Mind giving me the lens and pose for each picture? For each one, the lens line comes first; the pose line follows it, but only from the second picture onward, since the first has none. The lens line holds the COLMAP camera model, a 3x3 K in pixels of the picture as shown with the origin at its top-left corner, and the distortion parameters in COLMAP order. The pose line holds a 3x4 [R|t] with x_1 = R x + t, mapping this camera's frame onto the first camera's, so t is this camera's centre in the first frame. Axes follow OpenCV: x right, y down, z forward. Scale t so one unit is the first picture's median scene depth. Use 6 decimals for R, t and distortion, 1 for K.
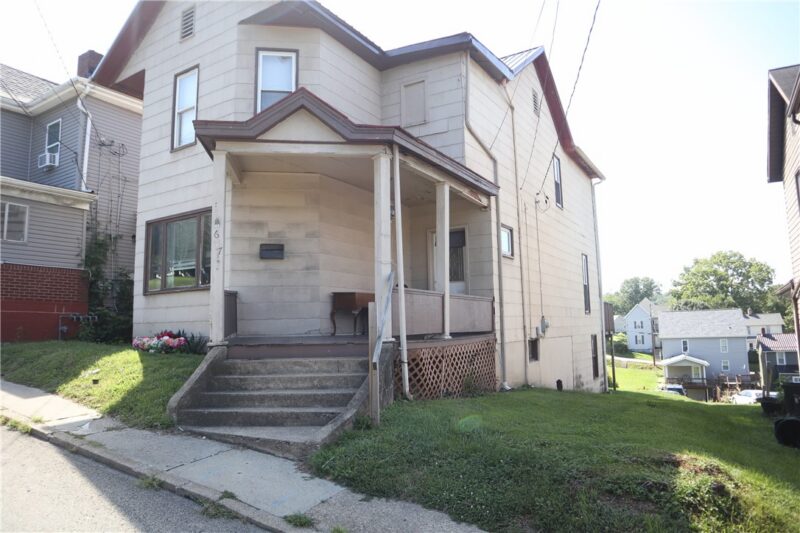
lens RADIAL K [[549.3, 0, 400.0], [0, 549.3, 266.5], [0, 0, 1]] dist [-0.075350, 0.004292]
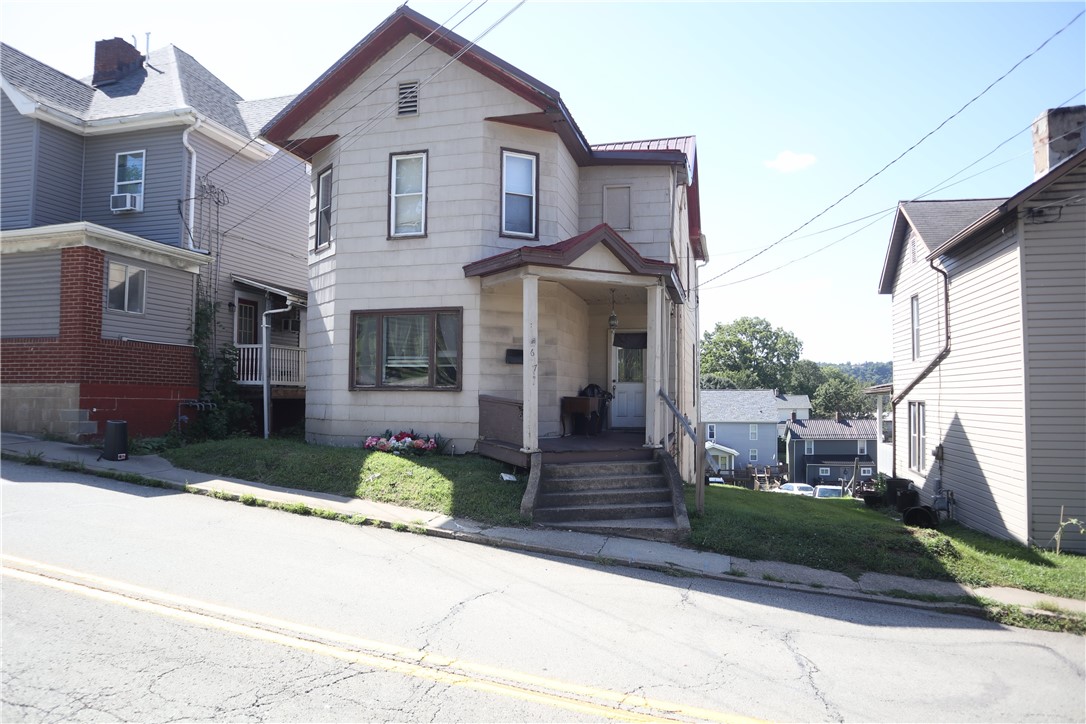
lens RADIAL K [[770.1, 0, 543.0], [0, 770.1, 362.0], [0, 0, 1]] dist [-0.120216, 0.077491]
pose [[0.951545, 0.041085, 0.304751, -0.429466], [-0.061968, 0.996323, 0.059167, -0.072637], [-0.301200, -0.075185, 0.950592, -0.268987]]
